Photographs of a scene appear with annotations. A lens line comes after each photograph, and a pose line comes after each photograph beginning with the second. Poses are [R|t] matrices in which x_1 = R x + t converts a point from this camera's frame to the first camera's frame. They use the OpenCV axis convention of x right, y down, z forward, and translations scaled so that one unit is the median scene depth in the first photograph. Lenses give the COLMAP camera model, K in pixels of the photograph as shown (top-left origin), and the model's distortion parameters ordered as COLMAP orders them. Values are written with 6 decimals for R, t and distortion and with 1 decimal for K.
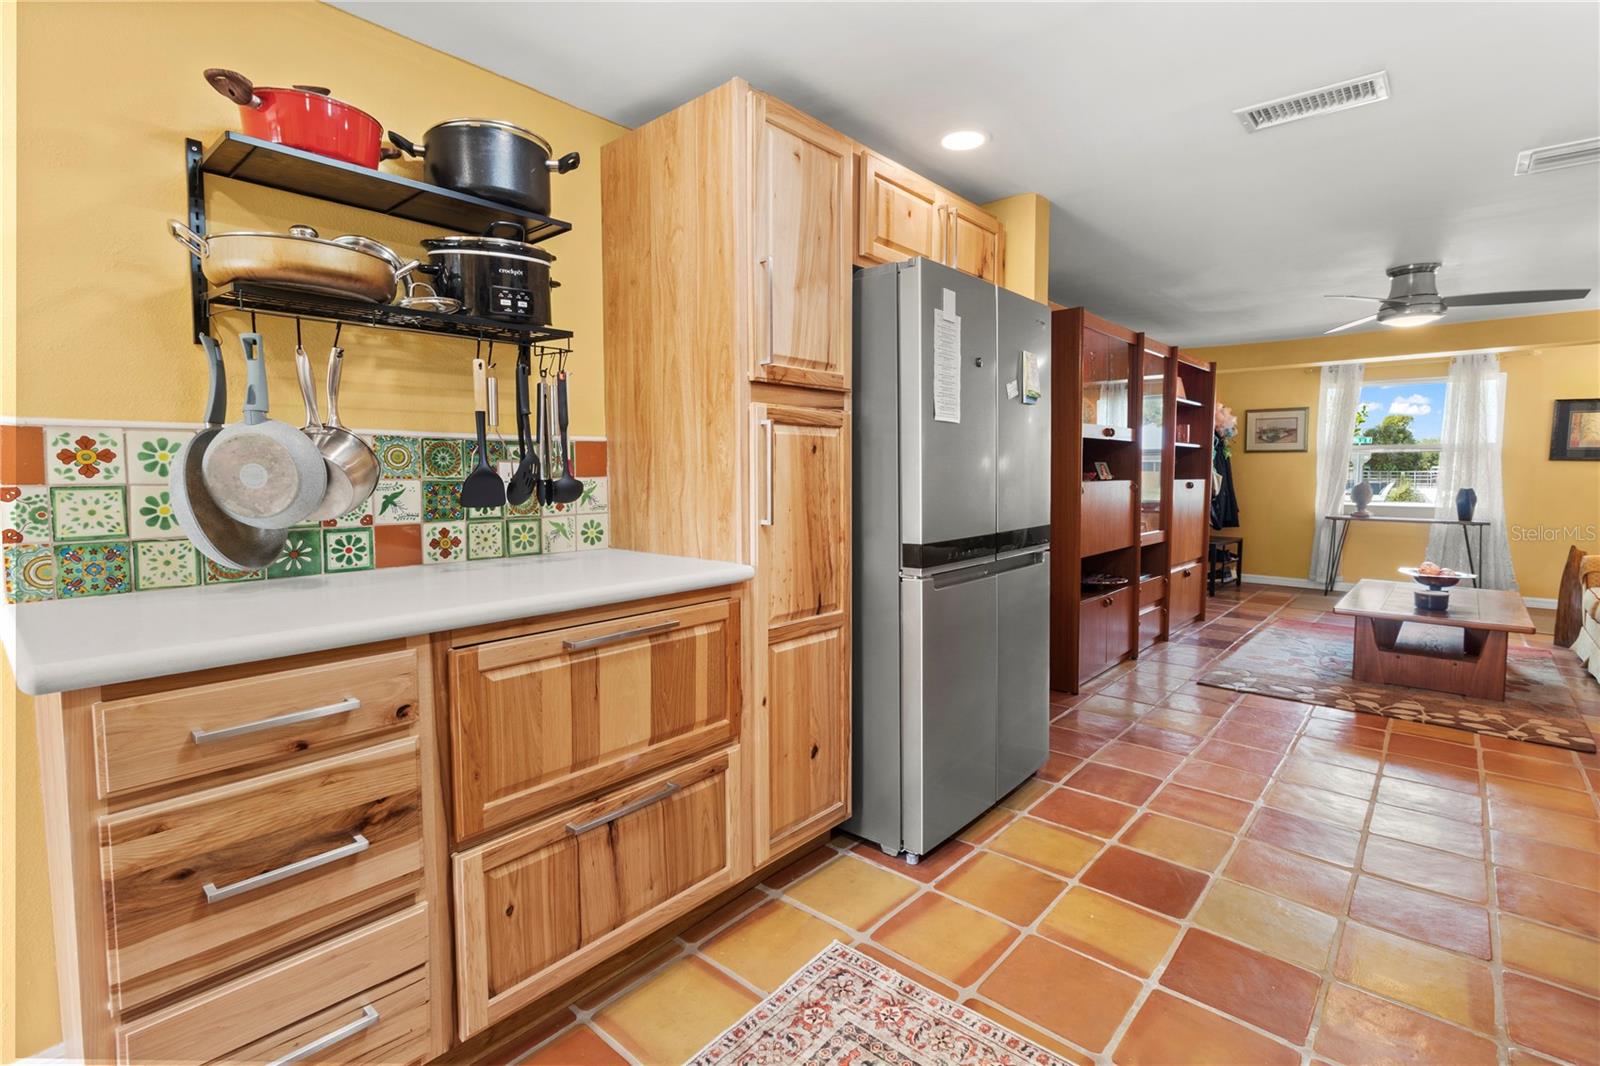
lens RADIAL K [[753.8, 0, 820.5], [0, 753.8, 514.0], [0, 0, 1]] dist [0.006399, -0.001863]
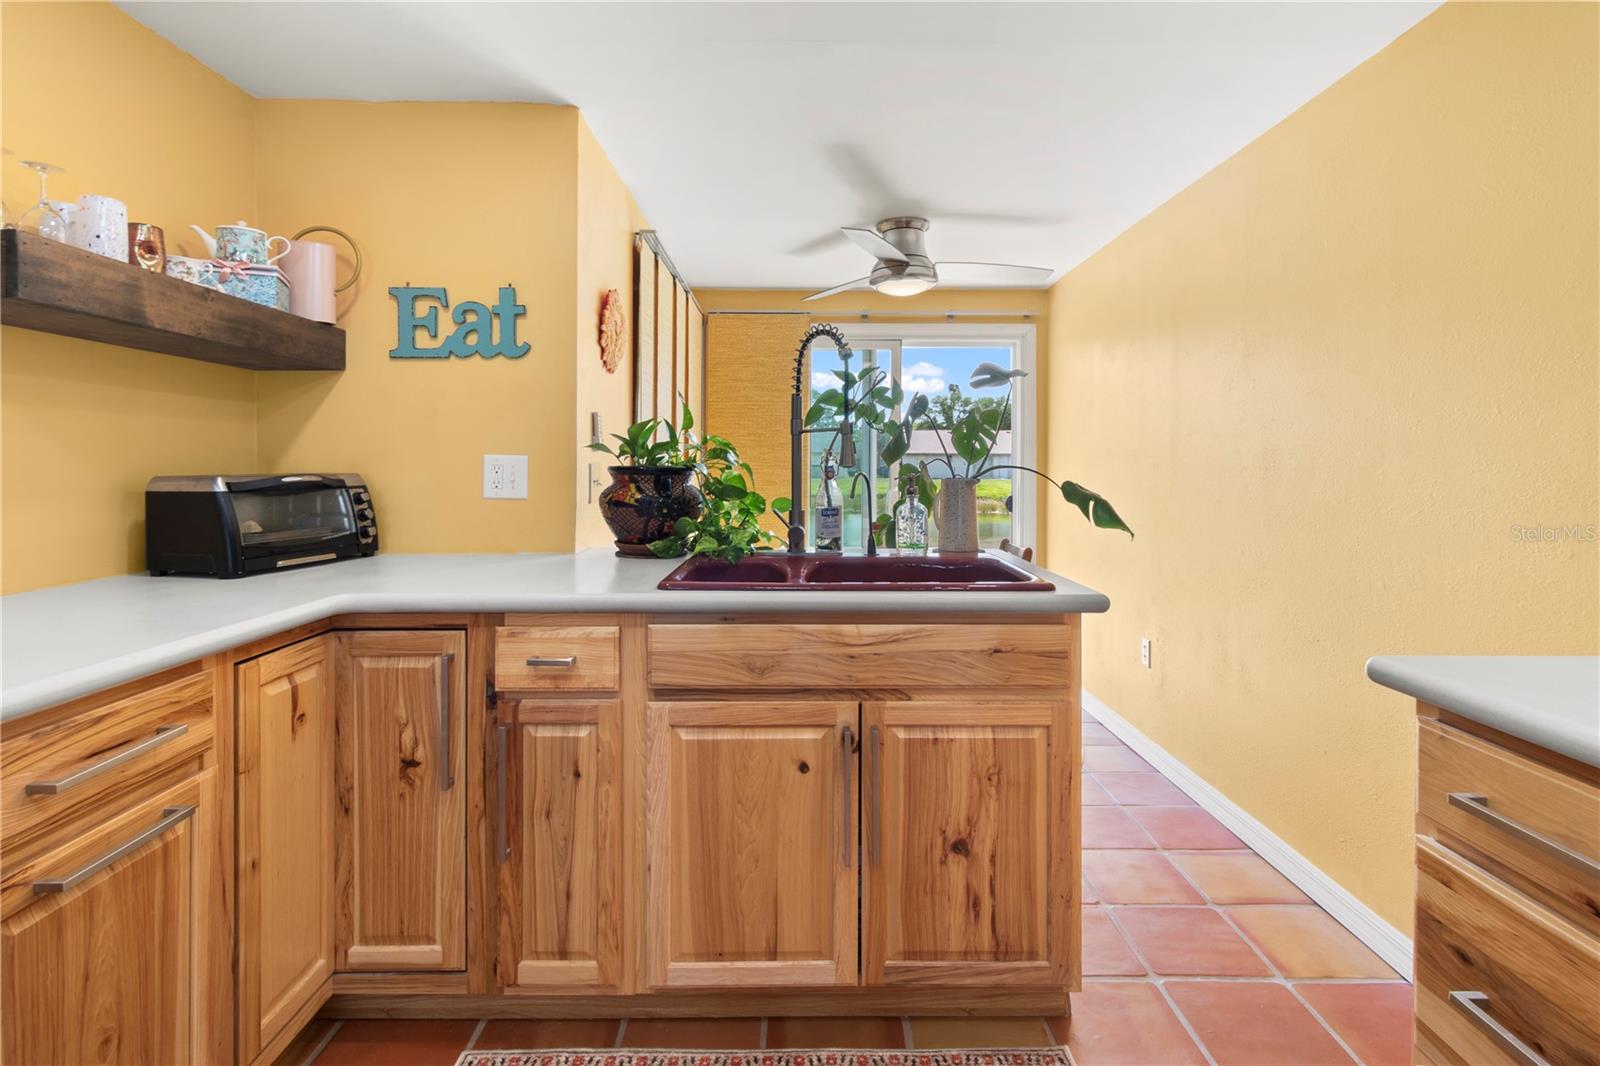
lens RADIAL K [[753.8, 0, 803.0], [0, 753.8, 472.1], [0, 0, 1]] dist [0.006399, -0.001863]
pose [[-0.764424, 0.003364, -0.644705, 0.123926], [-0.046337, 0.997114, 0.060144, -0.037179], [0.643047, 0.075849, -0.762062, 0.526072]]
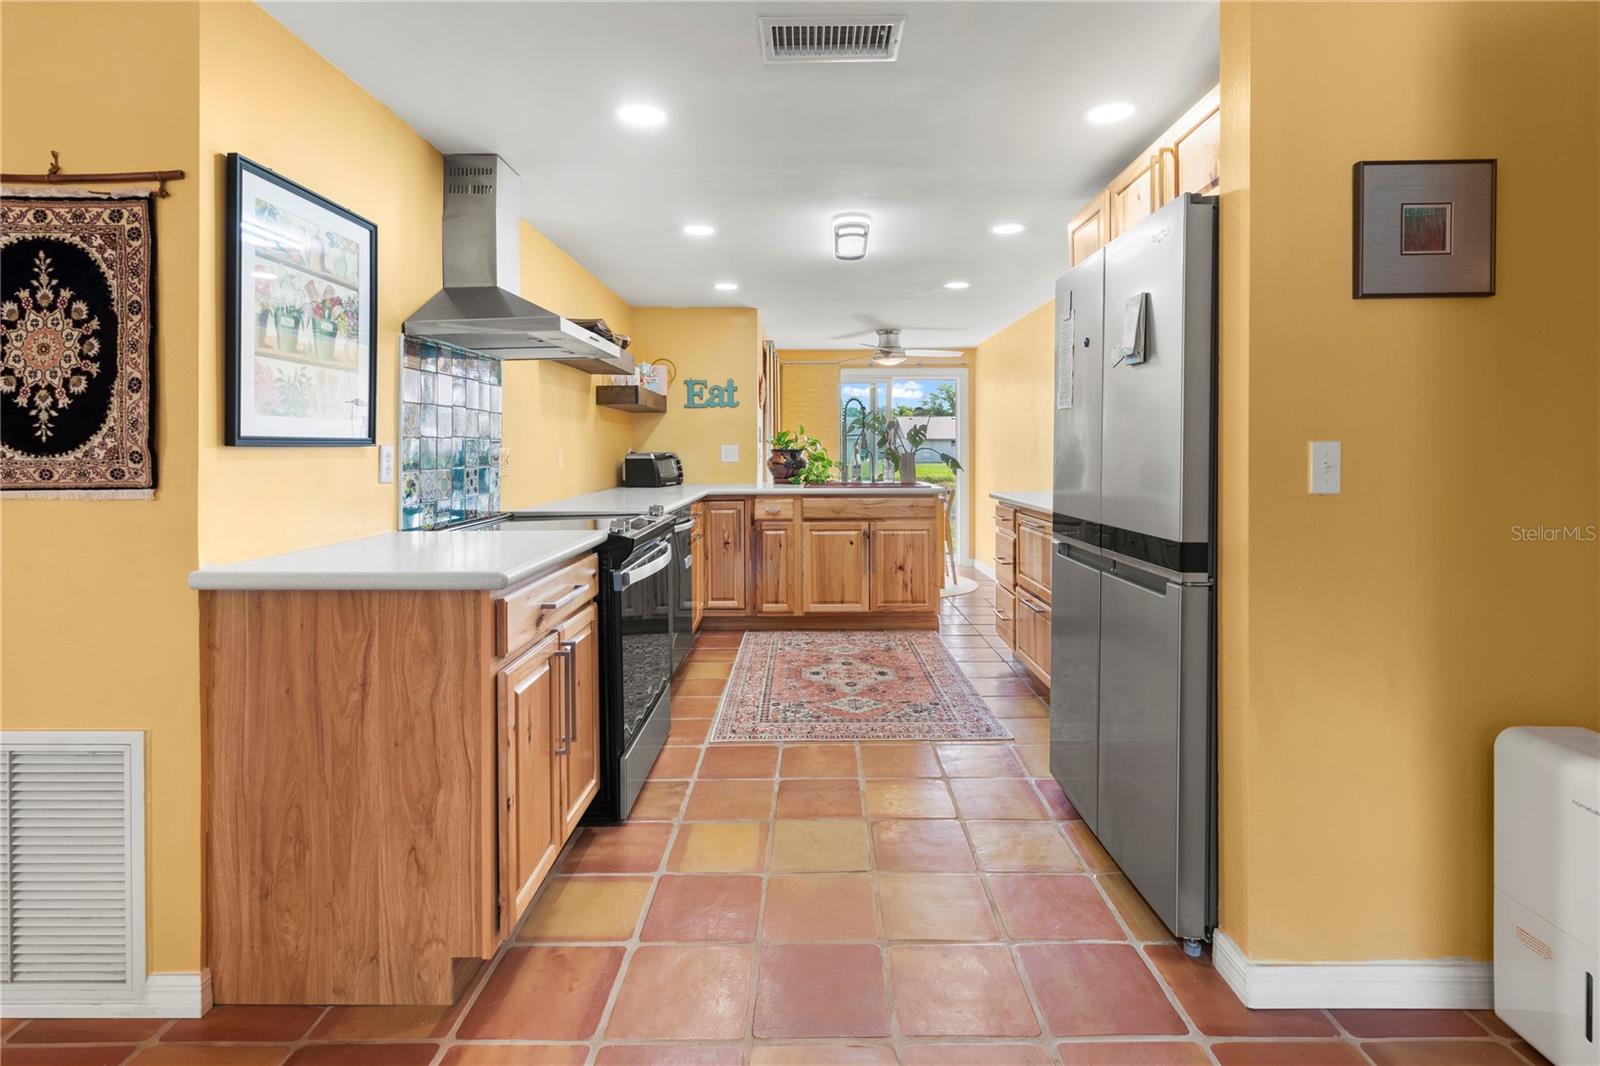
lens RADIAL K [[753.8, 0, 808.3], [0, 753.8, 454.5], [0, 0, 1]] dist [0.006399, -0.001863]
pose [[-0.767178, 0.005117, -0.641414, 1.136206], [-0.039277, 0.997717, 0.054938, -0.095880], [0.640231, 0.067340, -0.765225, 1.555876]]
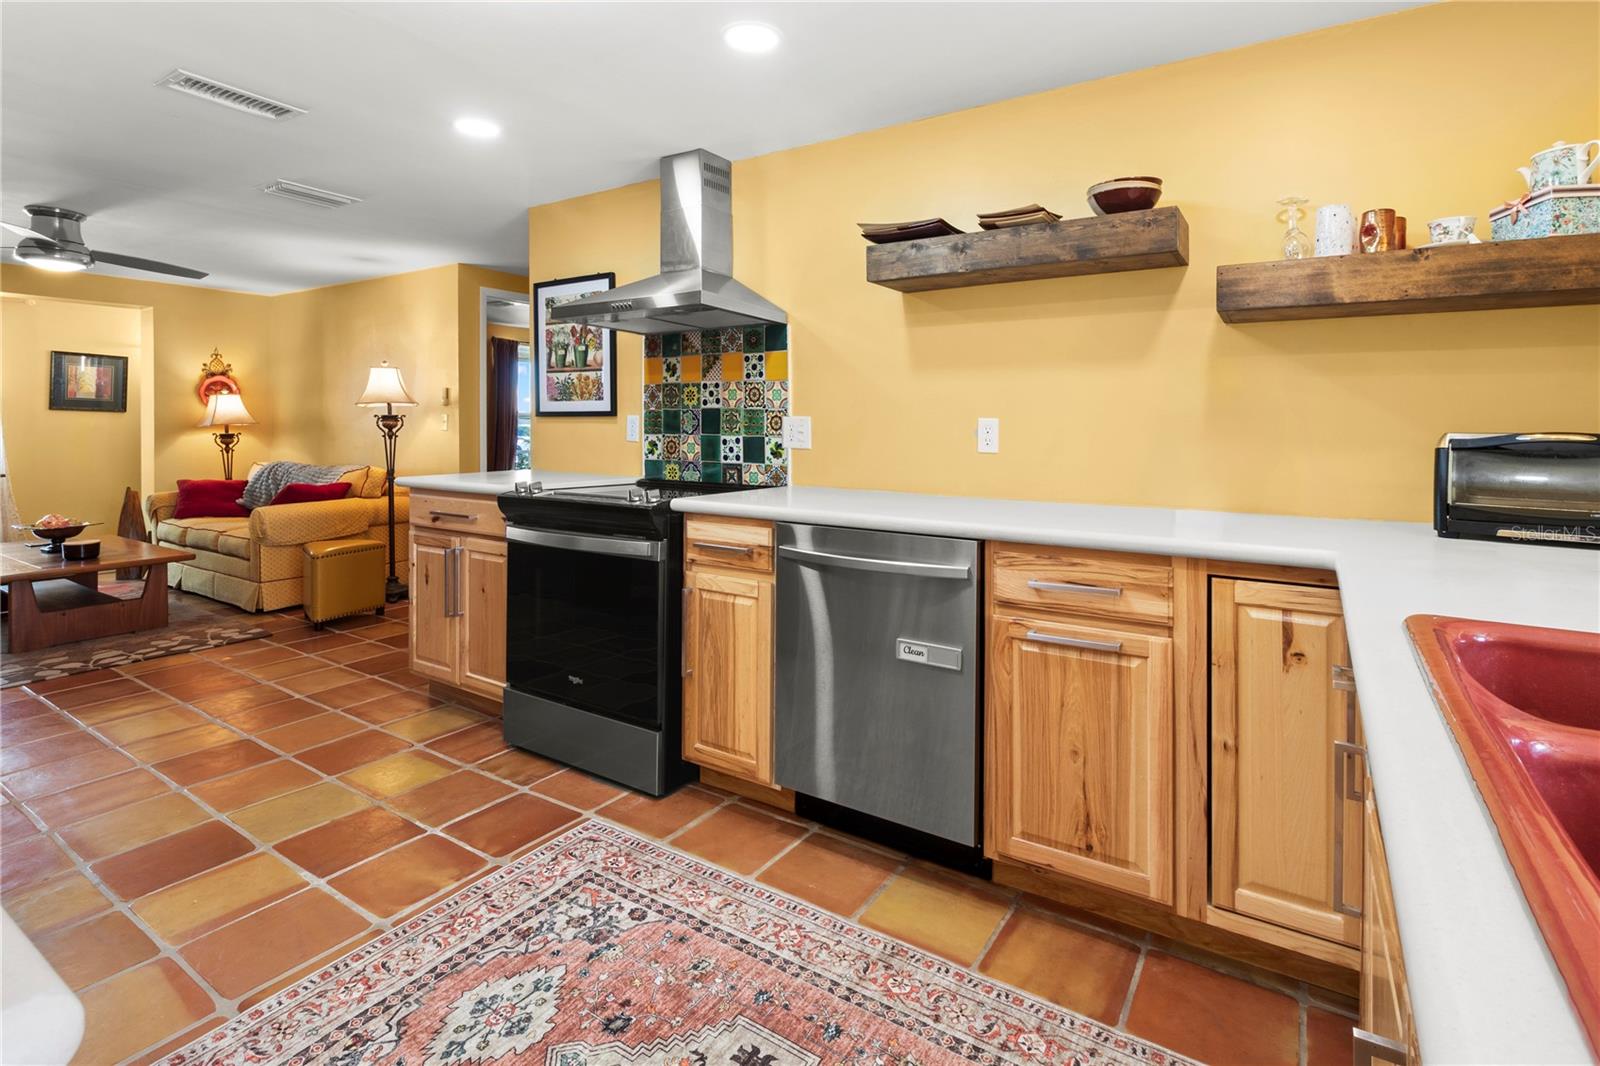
lens RADIAL K [[753.8, 0, 806.0], [0, 753.8, 435.1], [0, 0, 1]] dist [0.006399, -0.001863]
pose [[-0.130725, -0.016476, 0.991282, -0.547744], [0.053789, 0.998271, 0.023686, -0.010827], [-0.989958, 0.056417, -0.129613, 0.303955]]
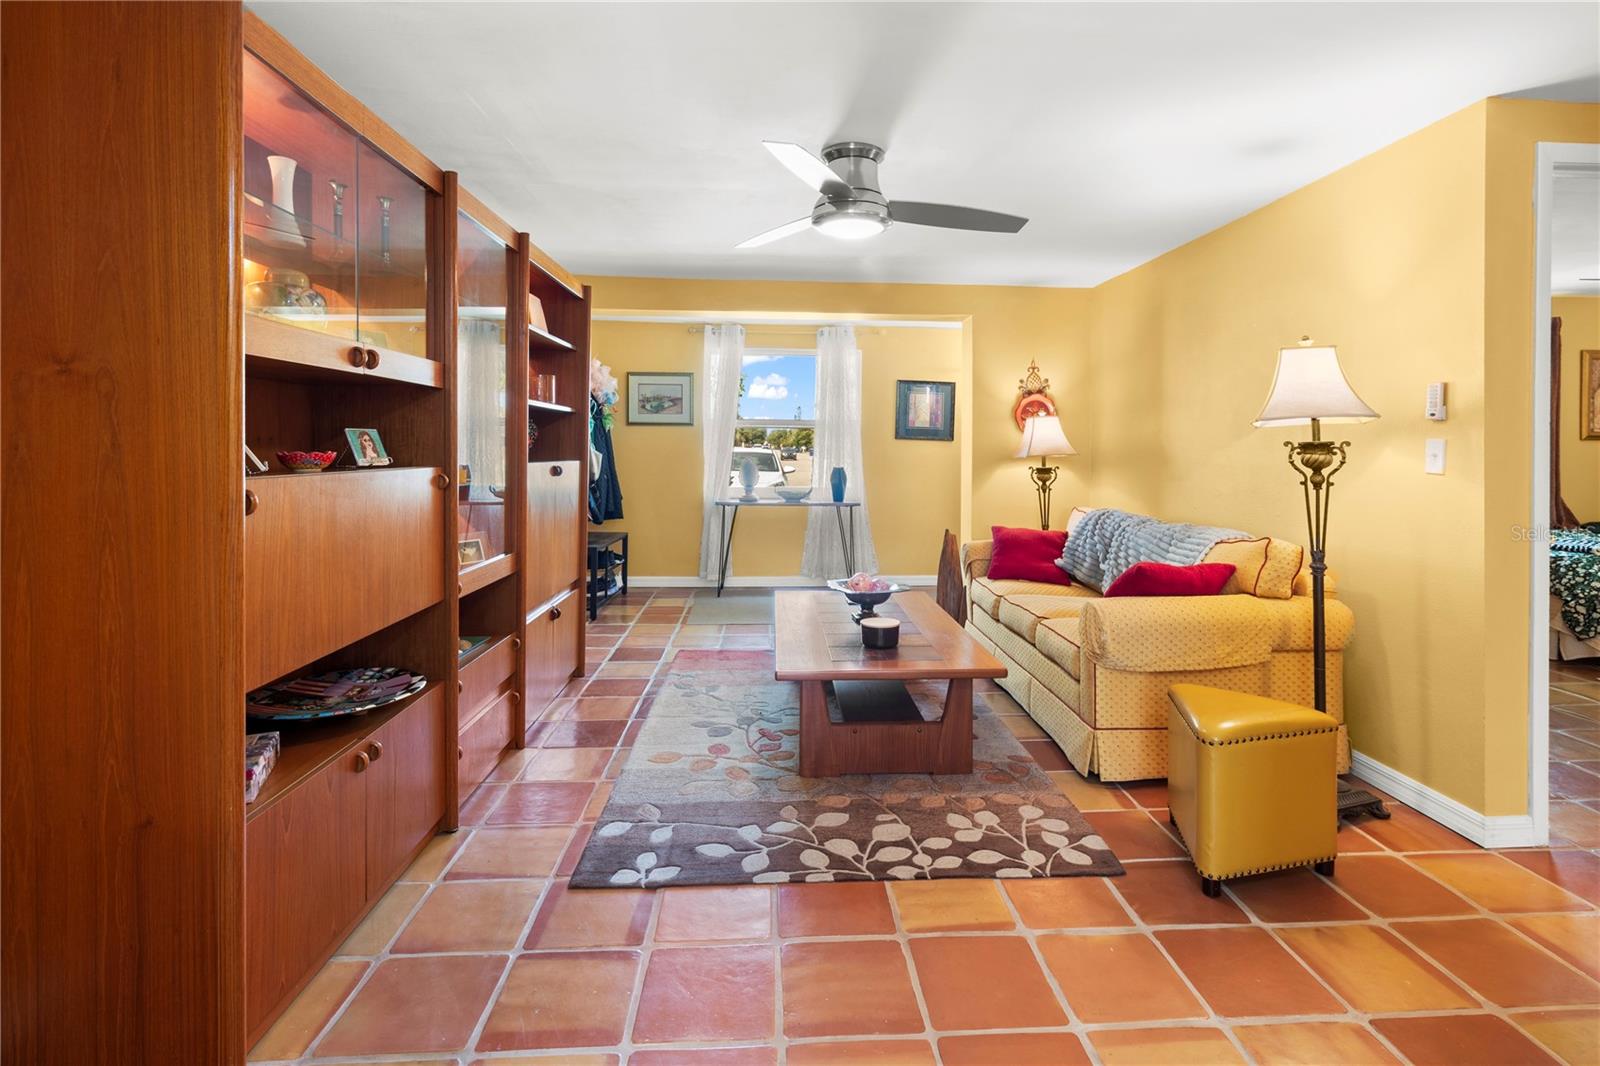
lens RADIAL K [[753.8, 0, 819.7], [0, 753.8, 451.0], [0, 0, 1]] dist [0.006399, -0.001863]
pose [[0.716928, -0.000509, 0.697147, 0.488443], [0.036683, 0.998642, -0.036995, -0.054595], [-0.696181, 0.052096, 0.715973, 0.929115]]
